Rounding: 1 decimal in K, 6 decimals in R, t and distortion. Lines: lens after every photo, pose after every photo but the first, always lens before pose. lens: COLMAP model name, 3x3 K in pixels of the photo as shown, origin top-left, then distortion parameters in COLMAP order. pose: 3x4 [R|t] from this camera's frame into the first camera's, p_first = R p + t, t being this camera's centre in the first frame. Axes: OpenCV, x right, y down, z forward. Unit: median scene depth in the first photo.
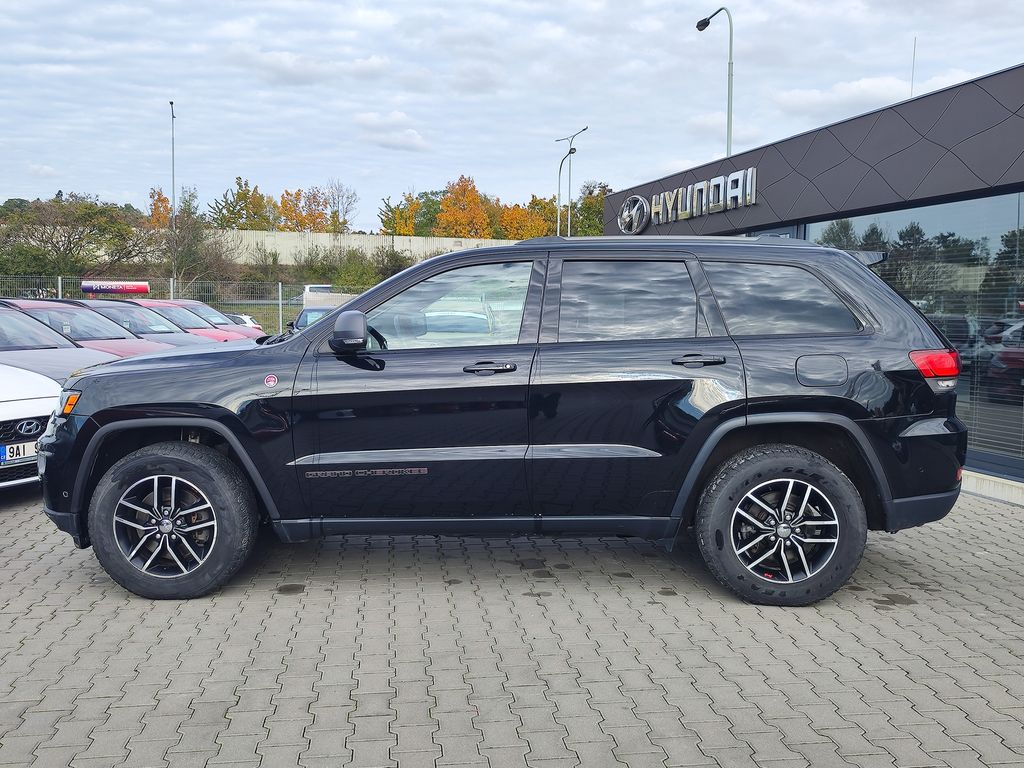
lens RADIAL K [[971.1, 0, 512.0], [0, 971.1, 384.0], [0, 0, 1]] dist [0.104560, -0.152772]
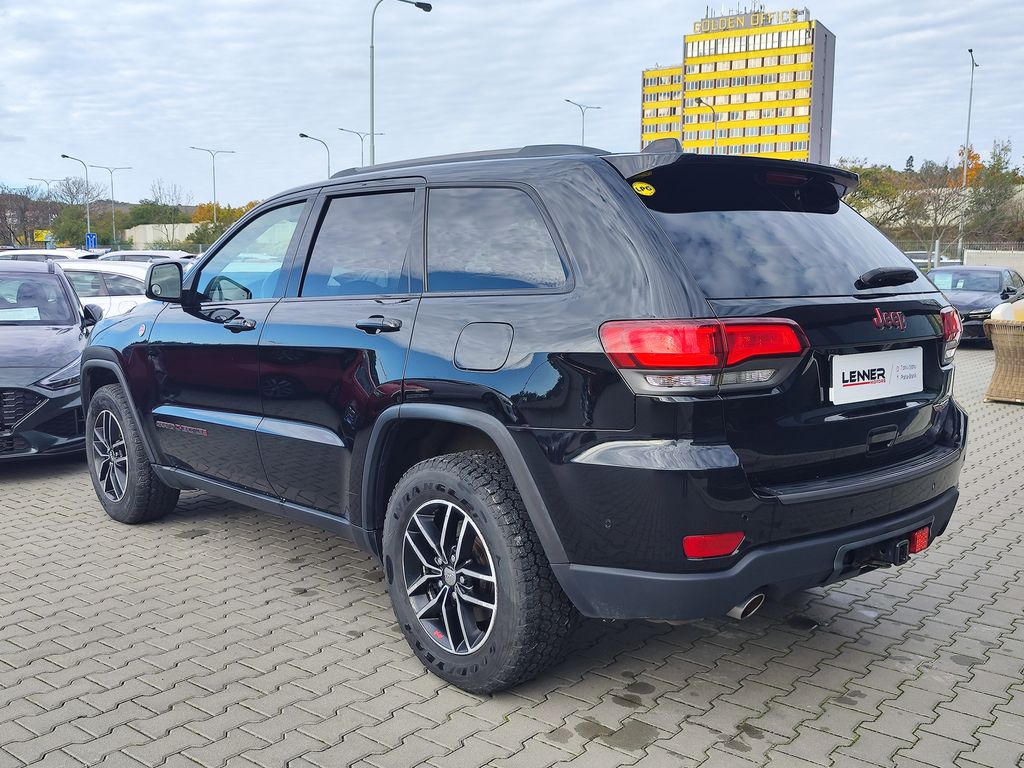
lens RADIAL K [[971.1, 0, 512.0], [0, 971.1, 384.0], [0, 0, 1]] dist [0.104560, -0.152772]
pose [[0.695185, 0.075965, -0.714806, 0.778593], [-0.050942, 0.997107, 0.056423, -0.024676], [0.717024, -0.002811, 0.697043, 0.552191]]
